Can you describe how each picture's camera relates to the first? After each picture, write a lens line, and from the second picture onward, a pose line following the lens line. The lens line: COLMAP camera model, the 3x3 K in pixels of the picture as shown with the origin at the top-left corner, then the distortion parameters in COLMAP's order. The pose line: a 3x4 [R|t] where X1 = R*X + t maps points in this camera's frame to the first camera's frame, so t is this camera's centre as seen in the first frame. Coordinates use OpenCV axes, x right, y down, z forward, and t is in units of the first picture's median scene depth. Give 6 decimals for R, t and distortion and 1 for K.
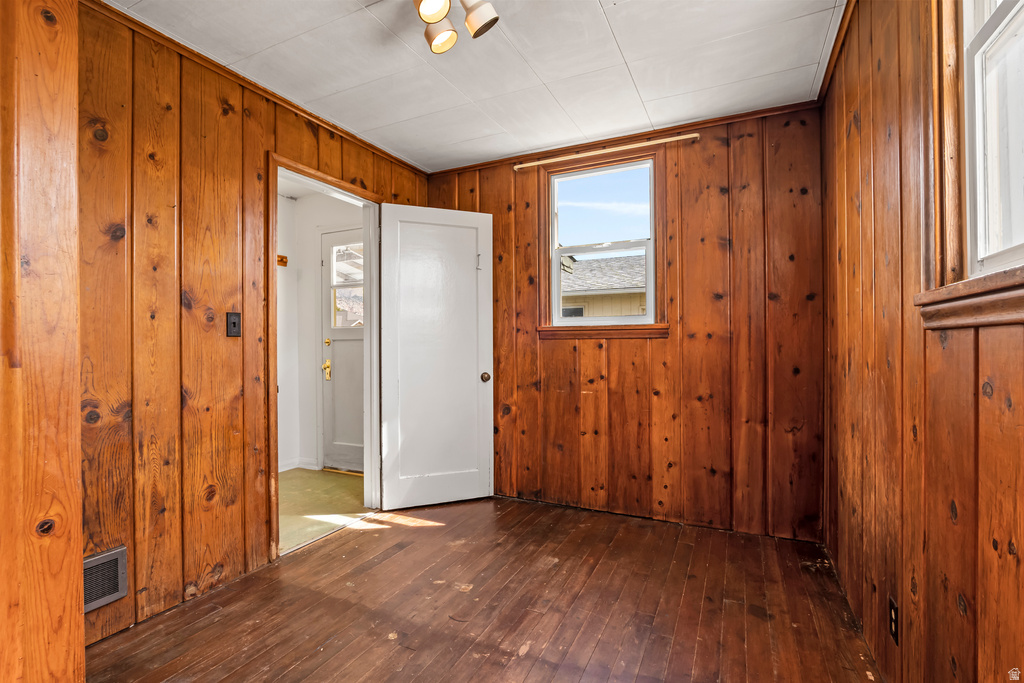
lens RADIAL K [[474.2, 0, 512.1], [0, 474.2, 343.4], [0, 0, 1]] dist [-0.017180, 0.002637]
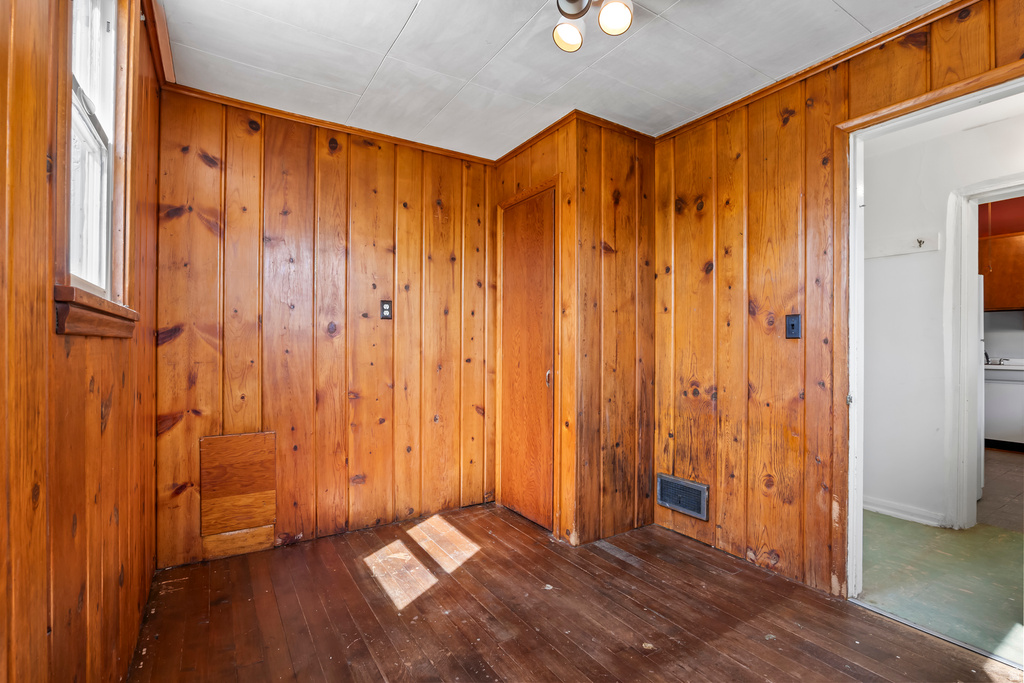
lens RADIAL K [[474.2, 0, 512.6], [0, 474.2, 342.2], [0, 0, 1]] dist [-0.017180, 0.002637]
pose [[-0.529624, 0.000831, -0.848232, 0.611032], [0.000335, 1.000000, 0.000770, -0.007859], [0.848233, 0.000123, -0.529624, 1.082428]]
